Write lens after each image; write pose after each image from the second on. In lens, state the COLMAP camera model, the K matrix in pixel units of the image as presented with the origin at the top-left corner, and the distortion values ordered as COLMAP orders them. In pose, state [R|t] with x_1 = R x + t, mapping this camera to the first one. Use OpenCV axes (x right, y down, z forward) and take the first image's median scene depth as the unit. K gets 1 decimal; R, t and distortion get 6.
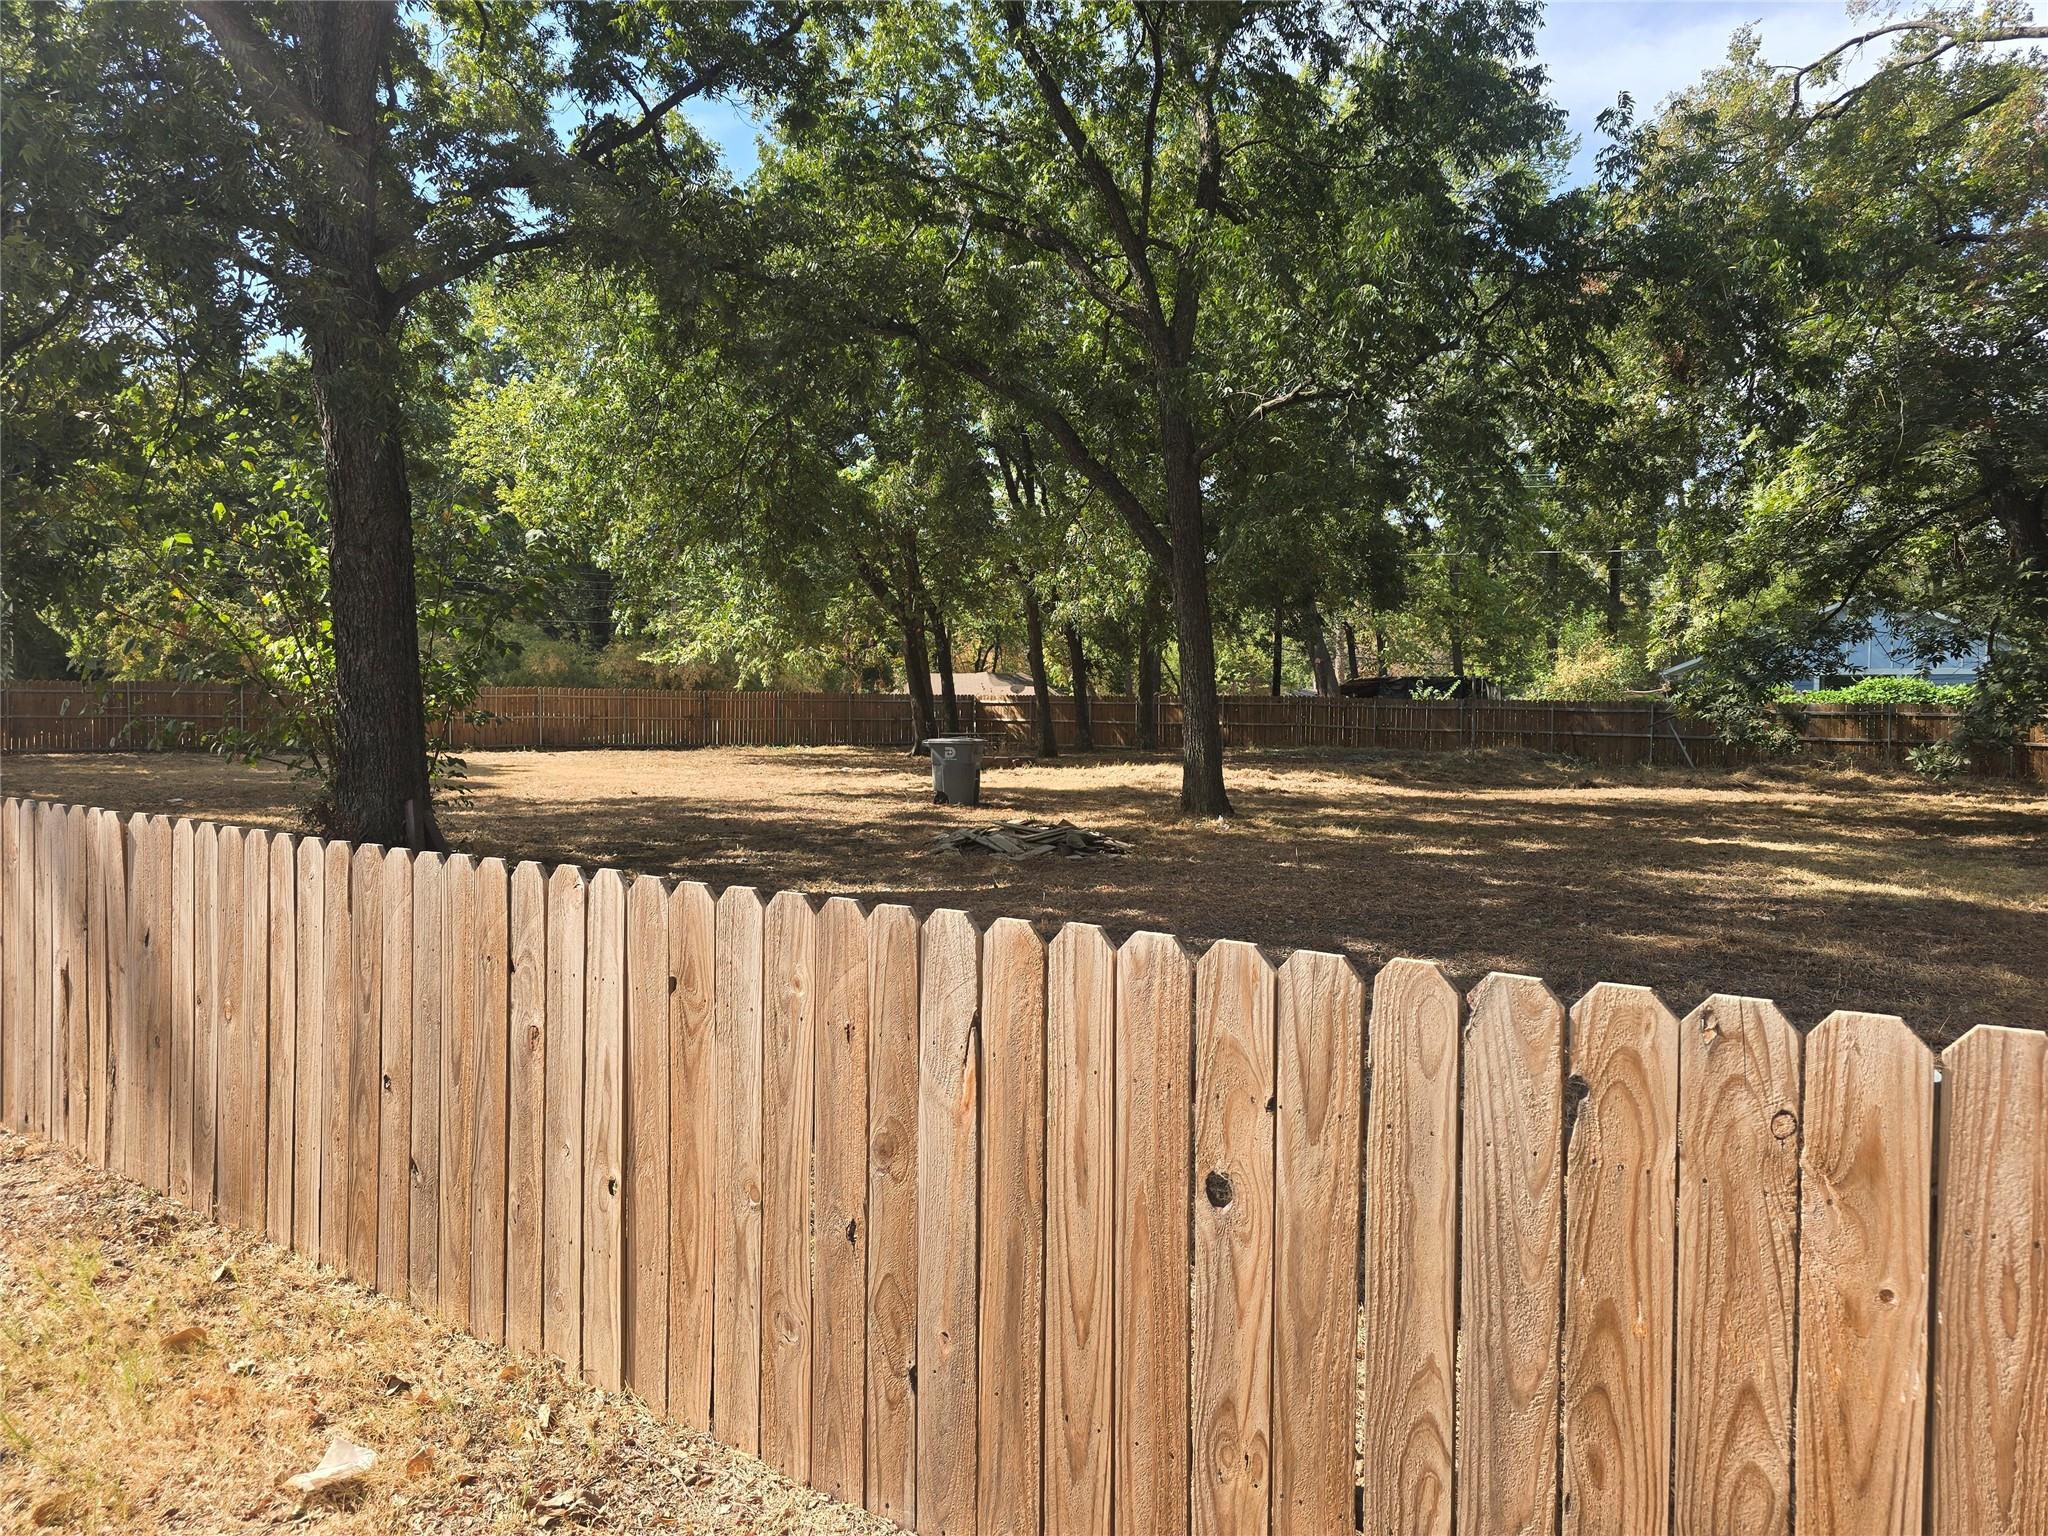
lens RADIAL K [[1369.0, 0, 1019.3], [0, 1369.0, 748.3], [0, 0, 1]] dist [0.050866, -0.040736]
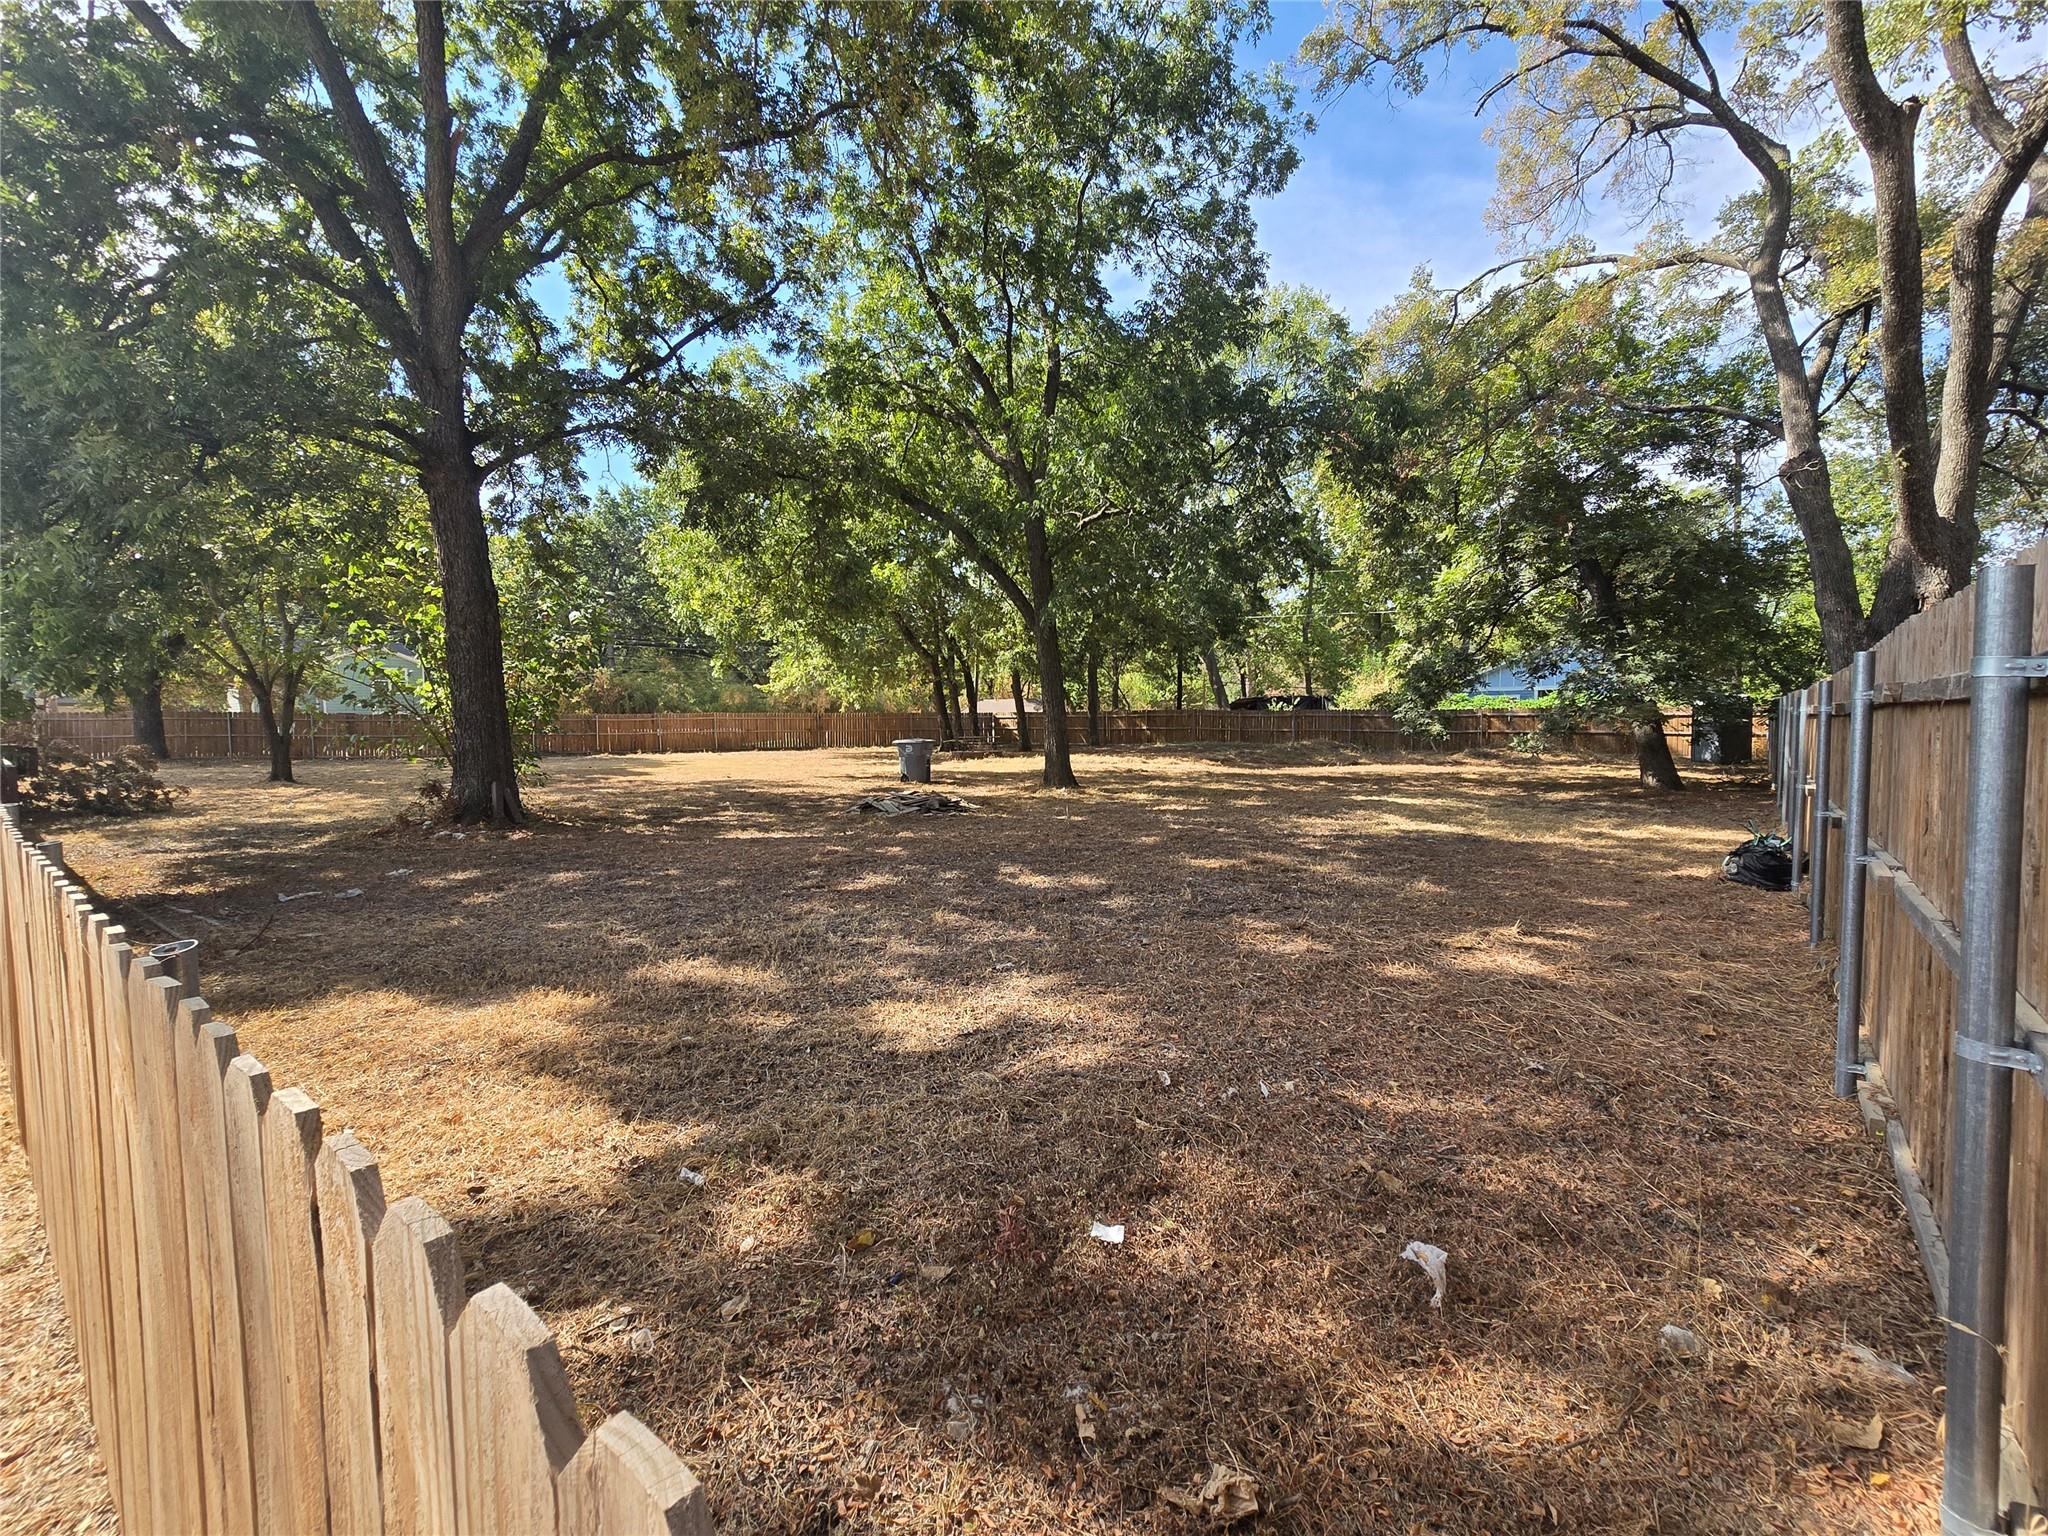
lens RADIAL K [[865.6, 0, 1018.9], [0, 865.6, 767.0], [0, 0, 1]] dist [-0.002934, -0.000161]
pose [[0.998434, -0.015220, -0.053830, 0.114239], [0.016460, 0.999607, 0.022675, 0.002996], [0.053464, -0.023526, 0.998293, 0.014654]]
